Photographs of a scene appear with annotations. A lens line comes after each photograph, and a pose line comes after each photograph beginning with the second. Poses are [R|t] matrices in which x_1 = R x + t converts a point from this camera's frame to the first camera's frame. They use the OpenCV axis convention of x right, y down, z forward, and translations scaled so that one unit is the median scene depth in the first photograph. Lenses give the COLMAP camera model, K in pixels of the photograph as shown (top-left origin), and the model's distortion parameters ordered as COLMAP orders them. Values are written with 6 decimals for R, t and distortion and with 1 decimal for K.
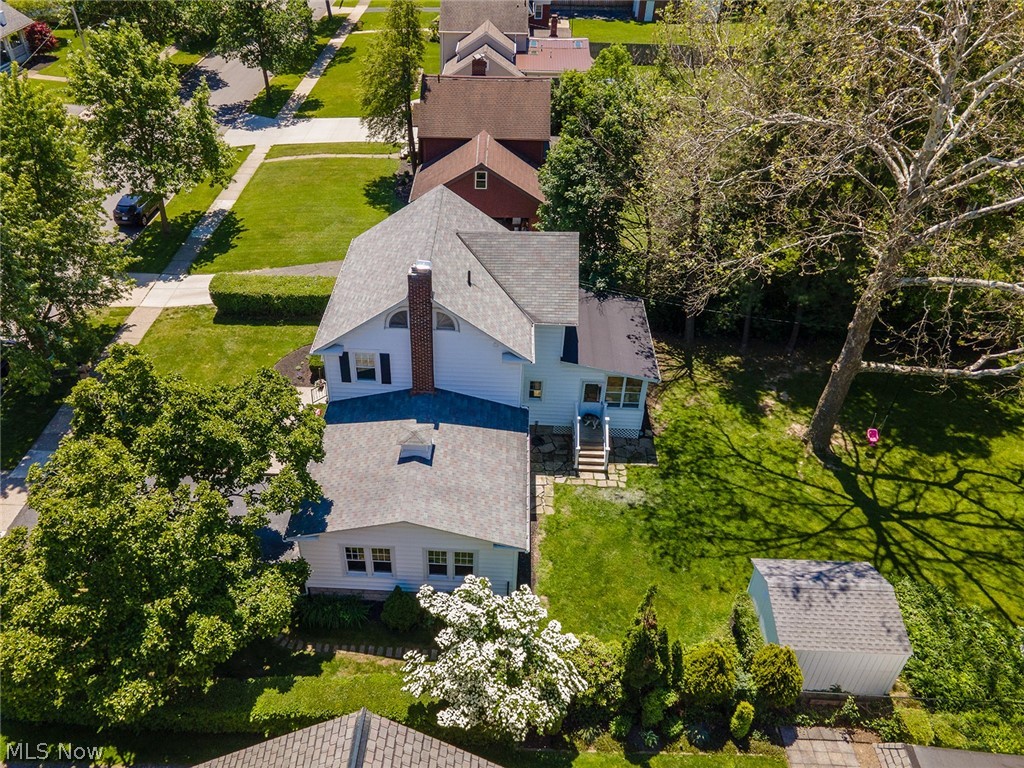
lens RADIAL K [[754.7, 0, 512.0], [0, 754.7, 384.0], [0, 0, 1]] dist [0.001736, 0.001154]
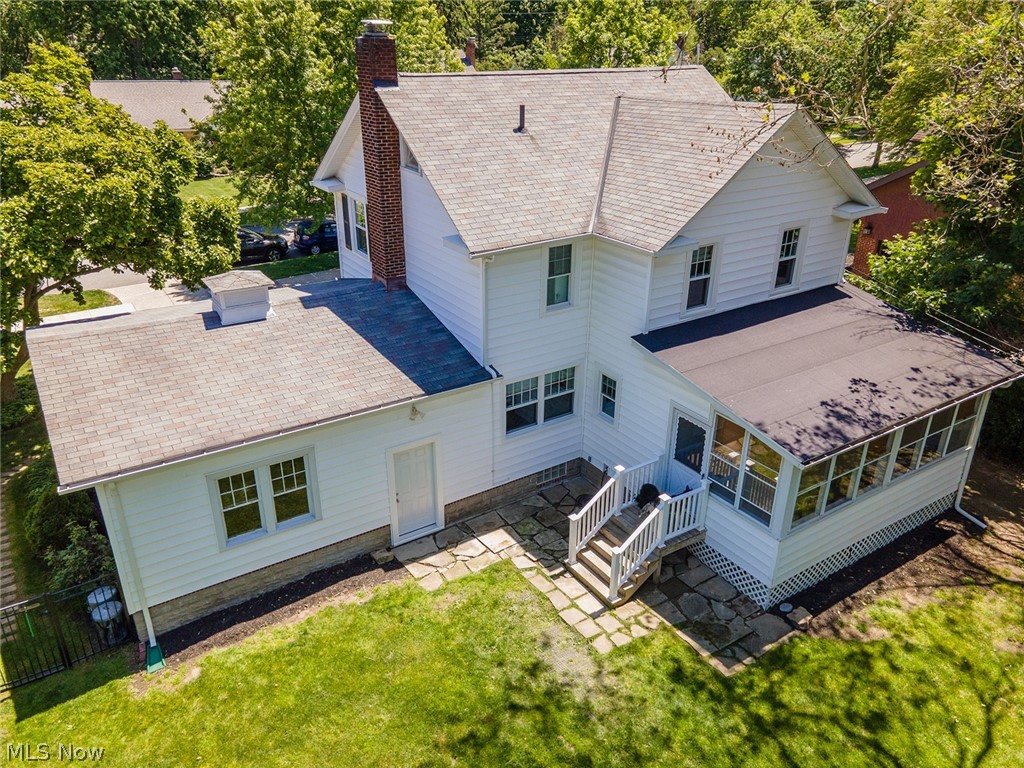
lens RADIAL K [[754.7, 0, 512.0], [0, 754.7, 384.0], [0, 0, 1]] dist [0.001736, 0.001154]
pose [[0.596783, 0.326851, -0.732815, 0.368996], [-0.466908, 0.884193, 0.014132, 0.023633], [0.652569, 0.333724, 0.680281, 0.626340]]
